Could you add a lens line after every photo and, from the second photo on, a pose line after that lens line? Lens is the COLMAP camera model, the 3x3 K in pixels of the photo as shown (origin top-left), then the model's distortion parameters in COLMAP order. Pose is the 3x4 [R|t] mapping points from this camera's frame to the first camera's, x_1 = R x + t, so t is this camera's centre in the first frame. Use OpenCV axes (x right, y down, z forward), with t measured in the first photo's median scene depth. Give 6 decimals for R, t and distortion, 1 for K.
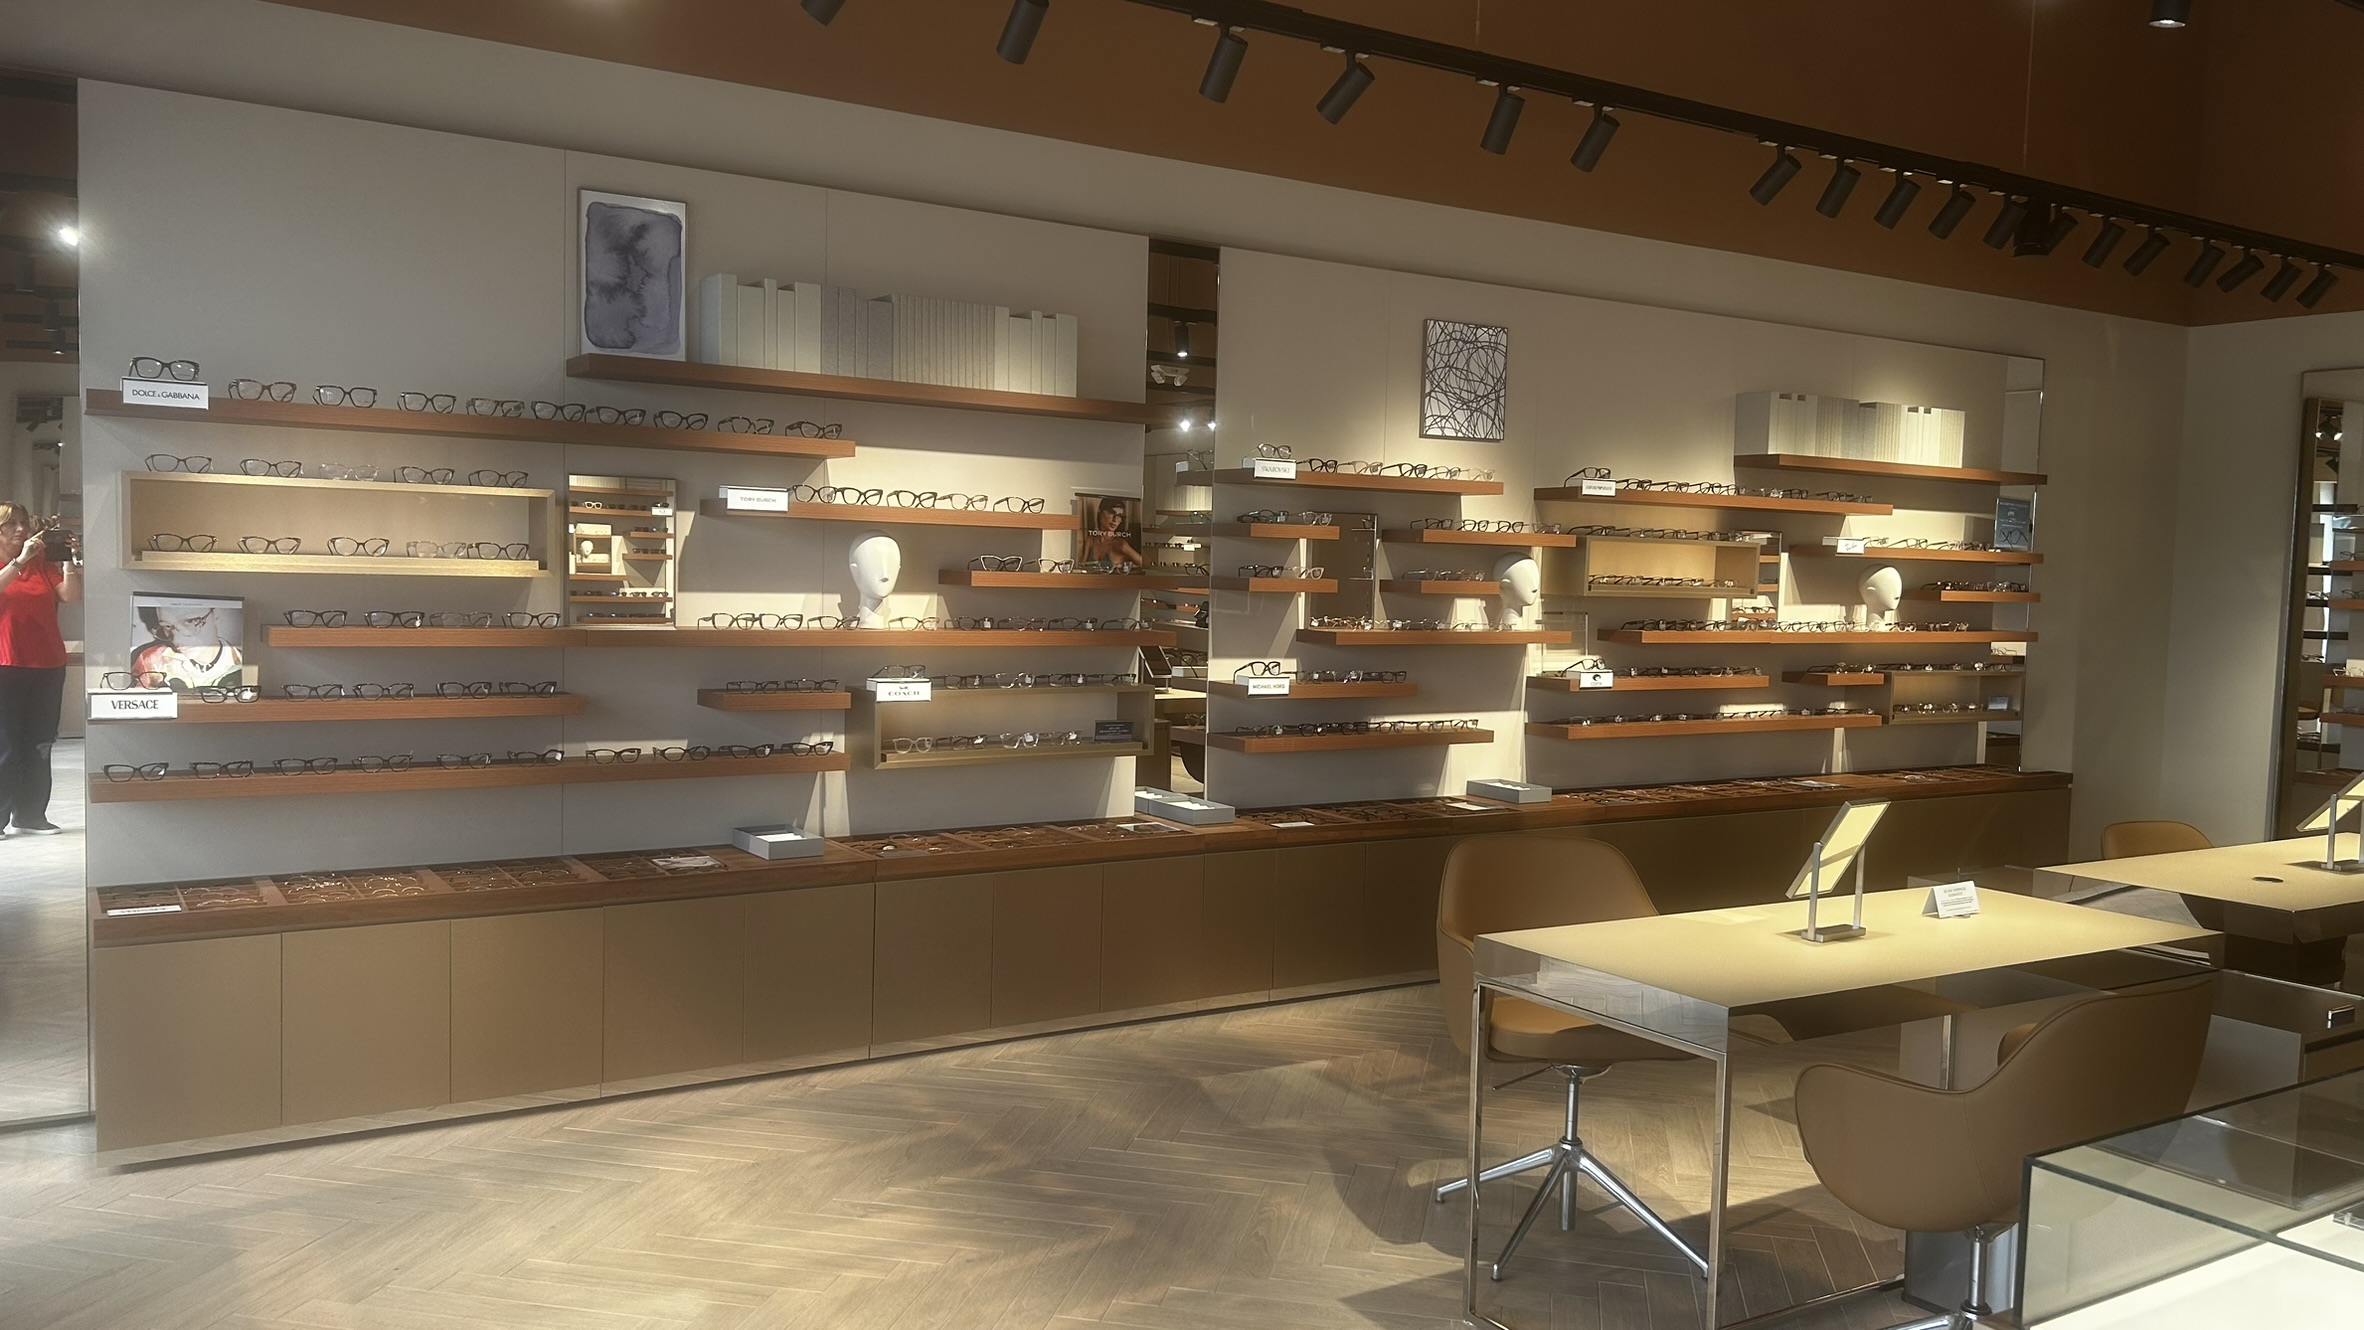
lens RADIAL K [[1755.9, 0, 1165.9], [0, 1755.9, 677.5], [0, 0, 1]] dist [0.038132, -0.041673]
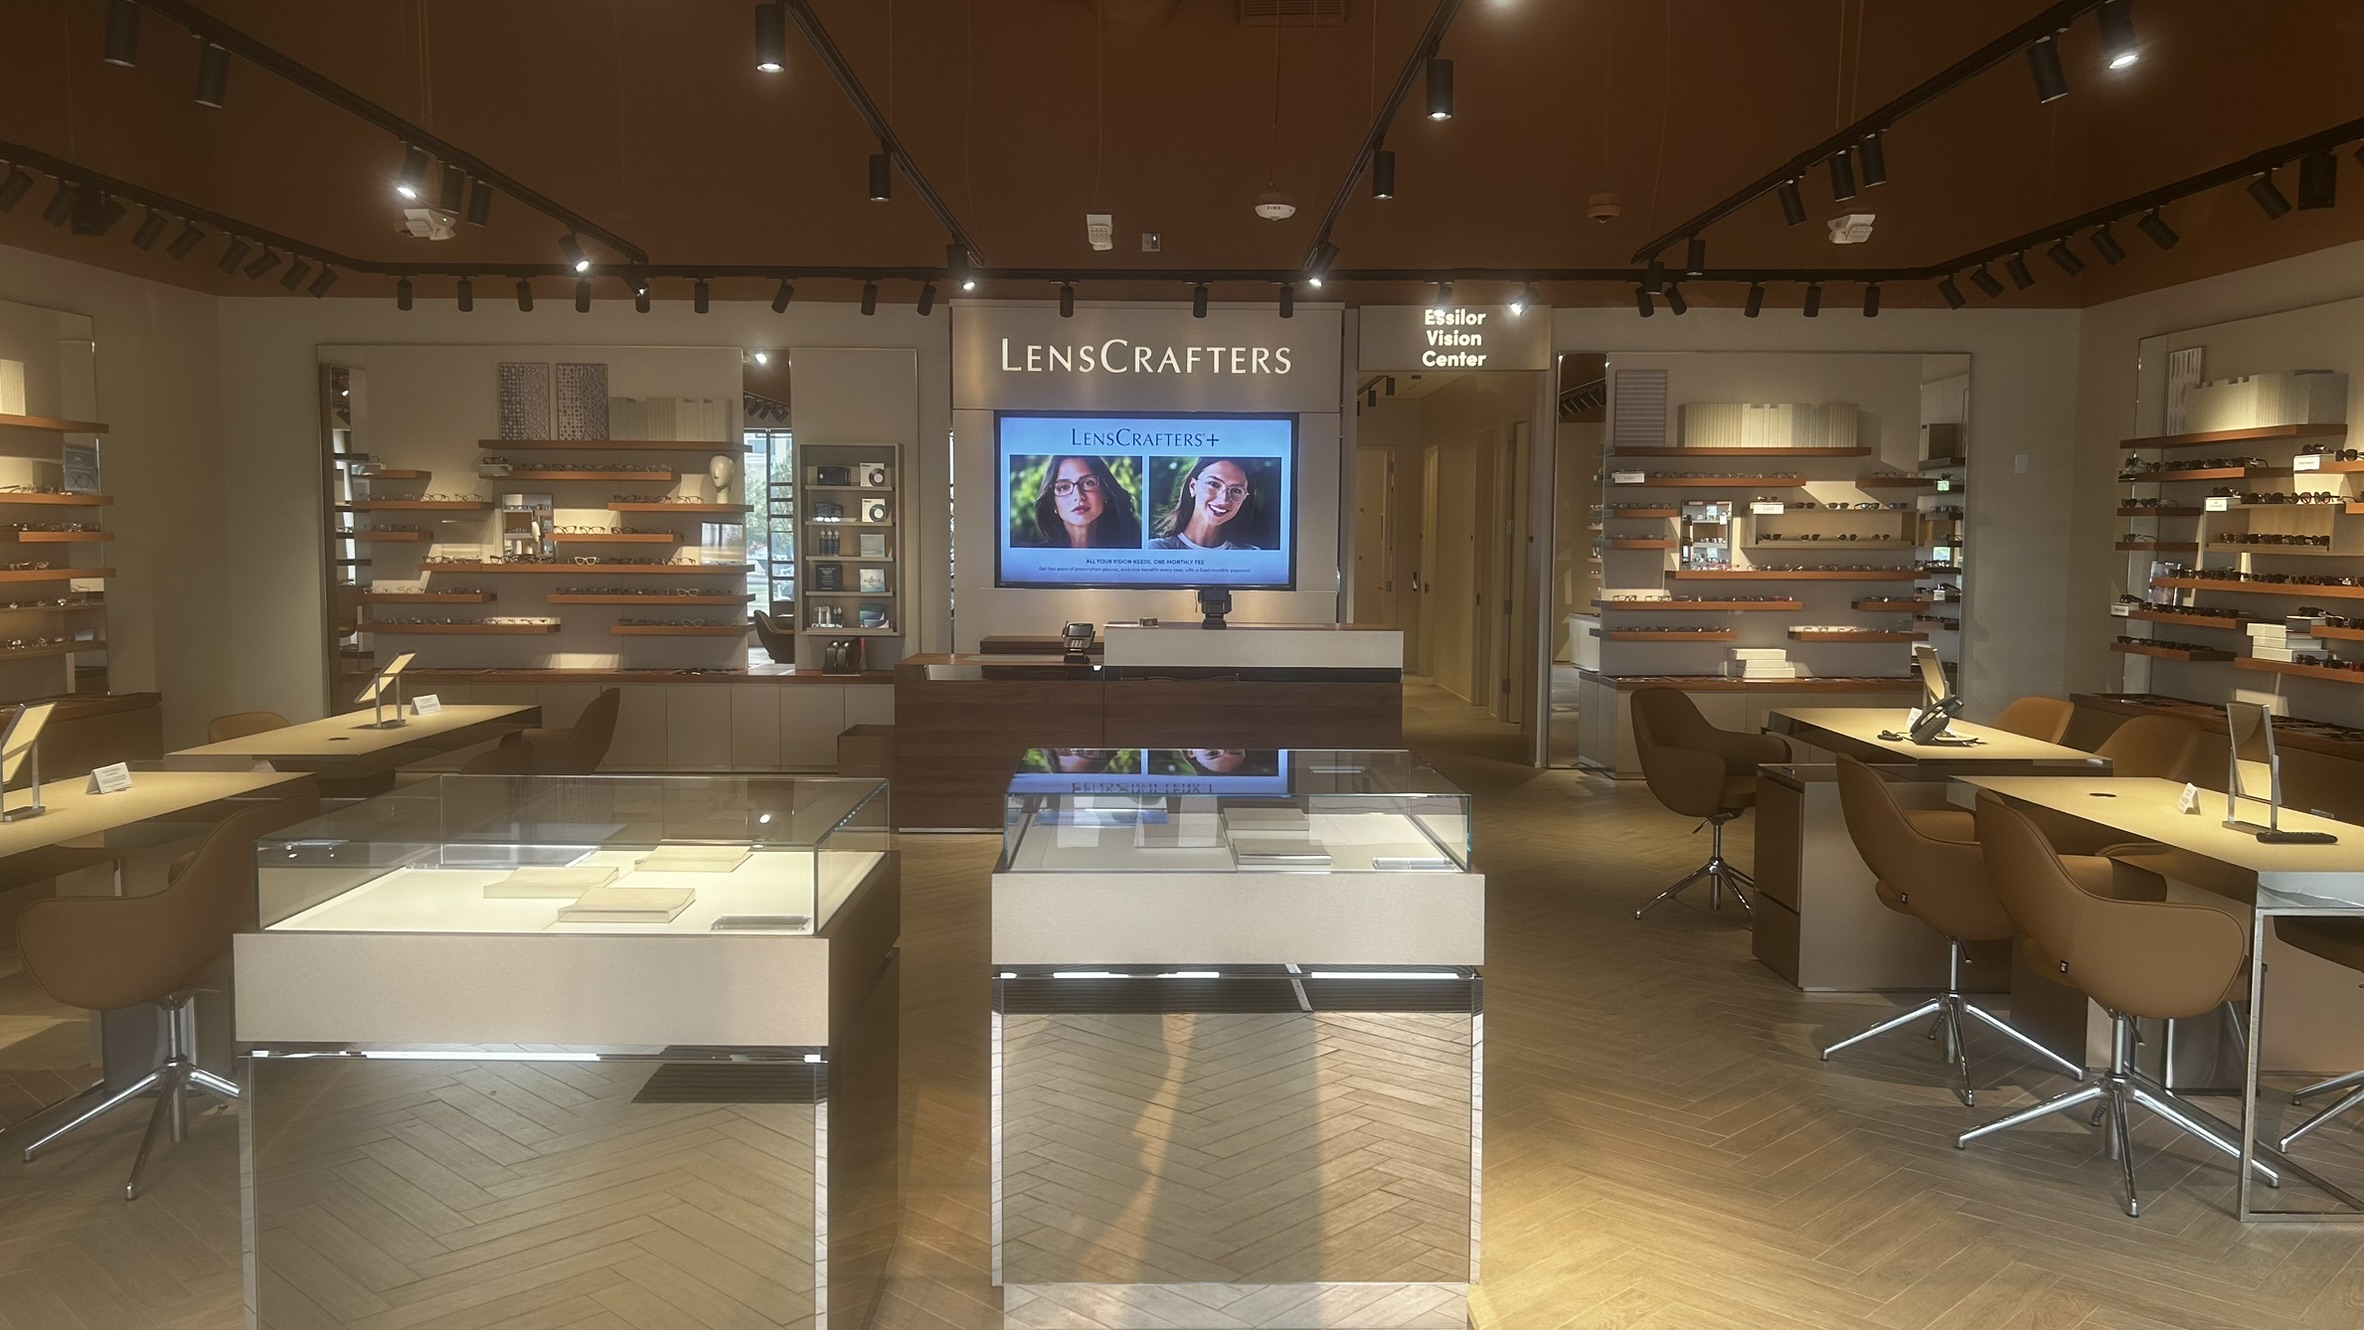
lens RADIAL K [[1755.9, 0, 1180.3], [0, 1755.9, 676.3], [0, 0, 1]] dist [0.038132, -0.041673]
pose [[0.523375, -0.091835, 0.847139, -0.119353], [0.061877, 0.995647, 0.069705, 0.007104], [-0.849853, 0.015936, 0.526779, -0.171301]]
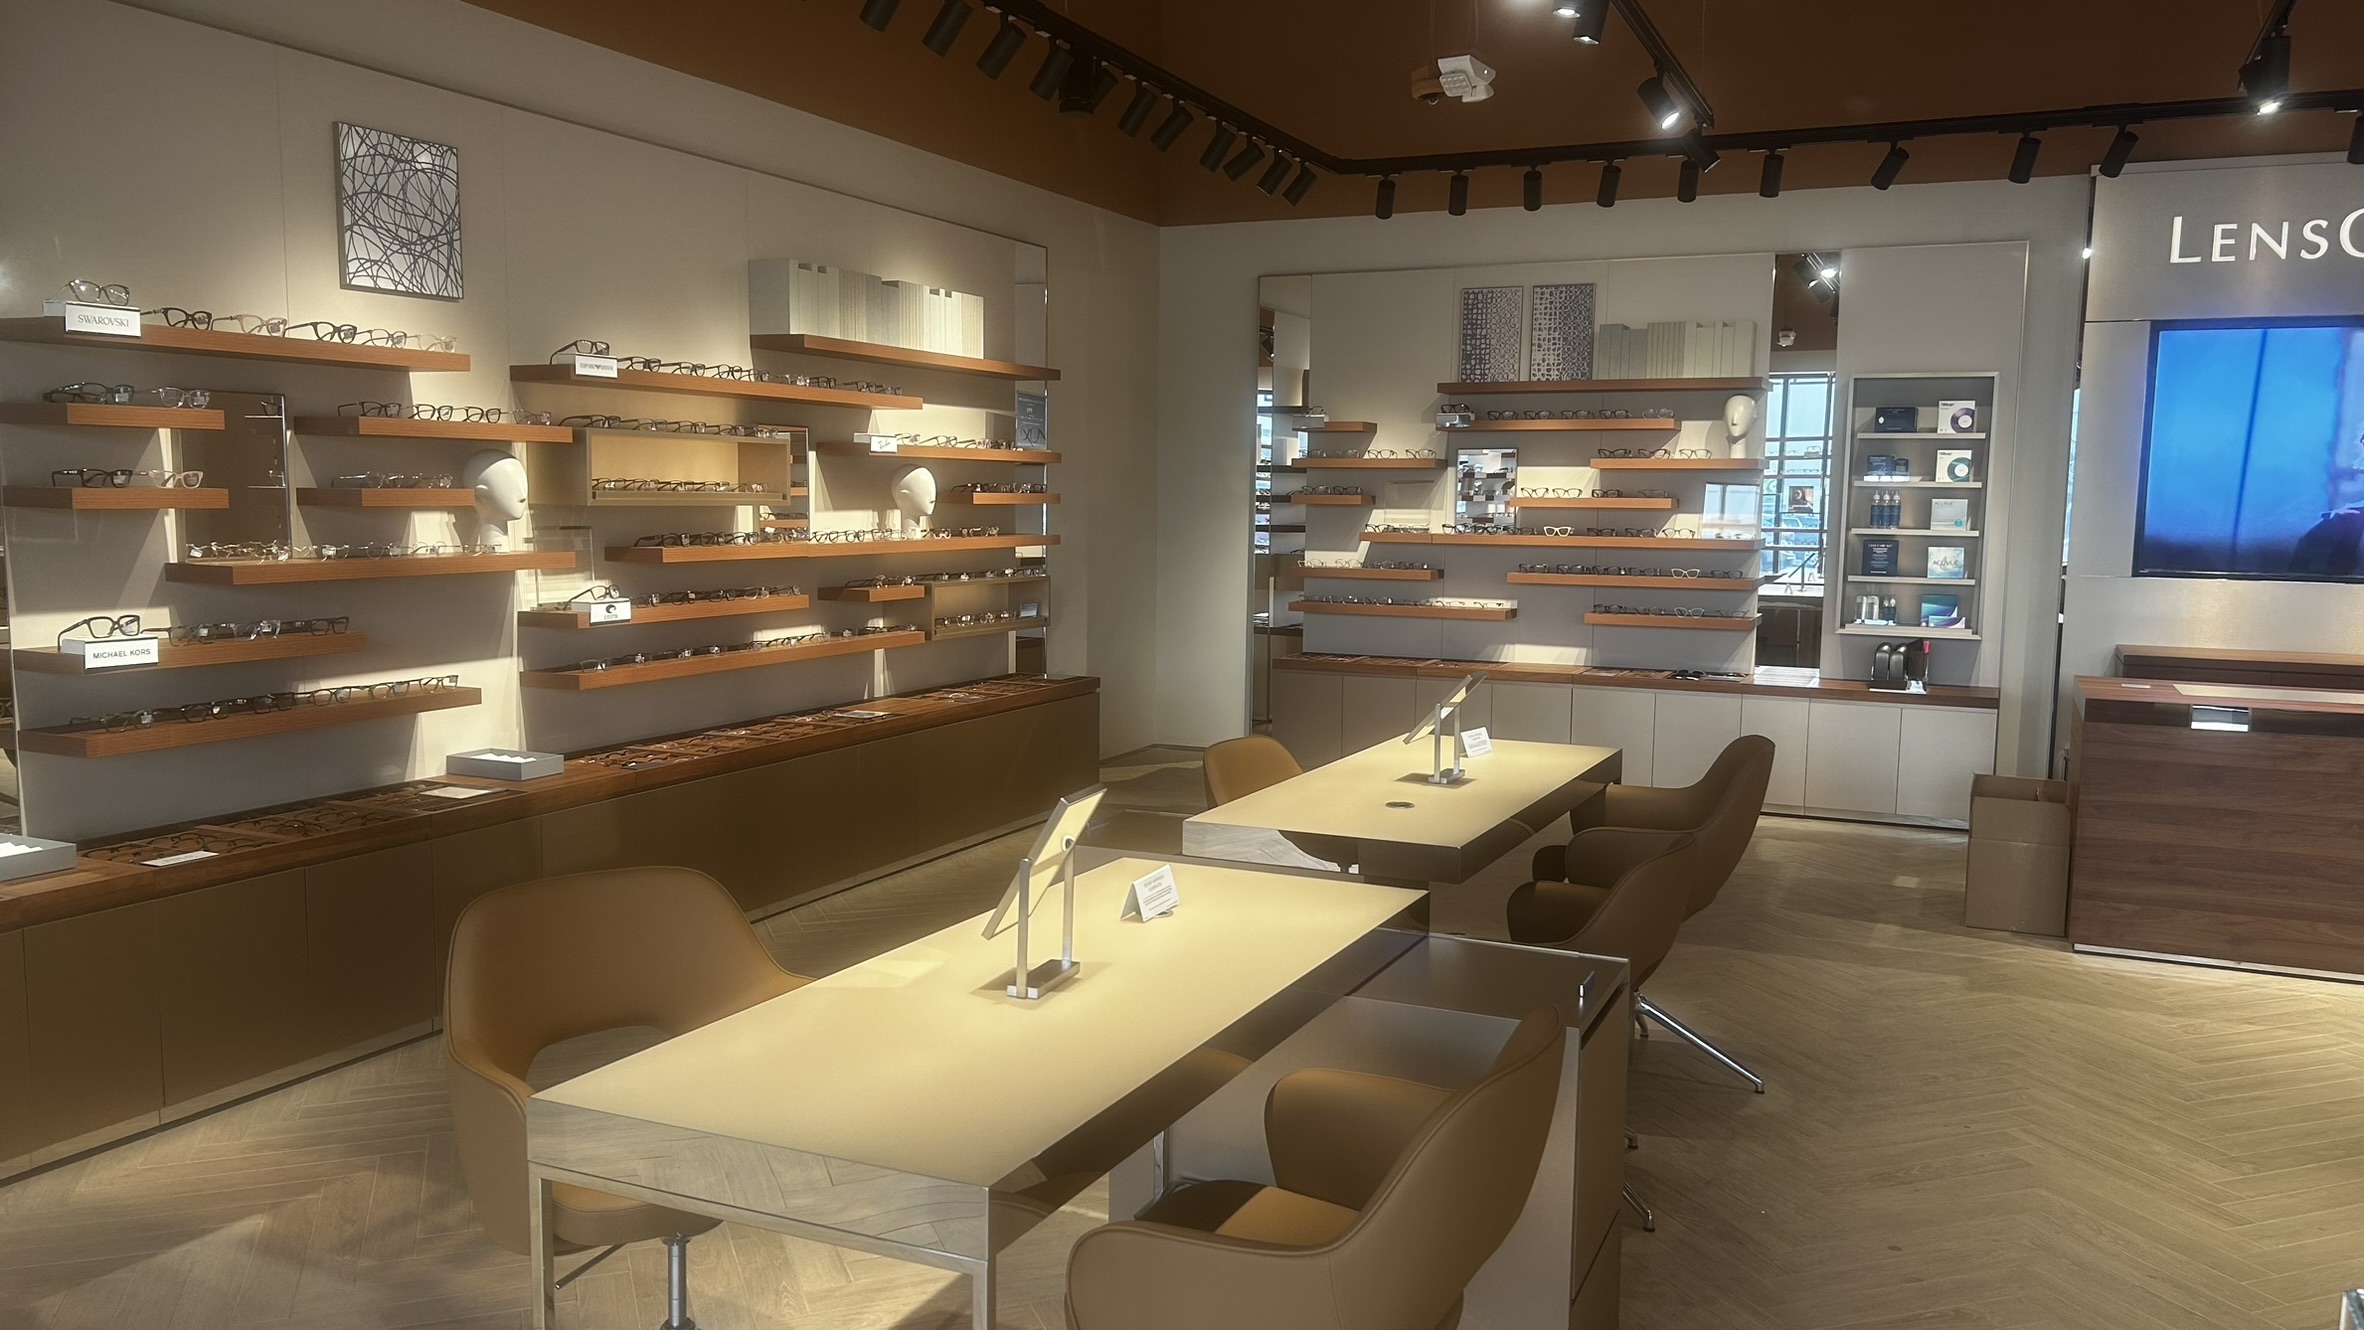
lens RADIAL K [[1755.9, 0, 1170.6], [0, 1755.9, 684.0], [0, 0, 1]] dist [0.038132, -0.041673]
pose [[0.837454, -0.075906, 0.541211, 0.024060], [0.044891, 0.996515, 0.070300, -0.010758], [-0.544662, -0.034577, 0.837943, 0.197592]]
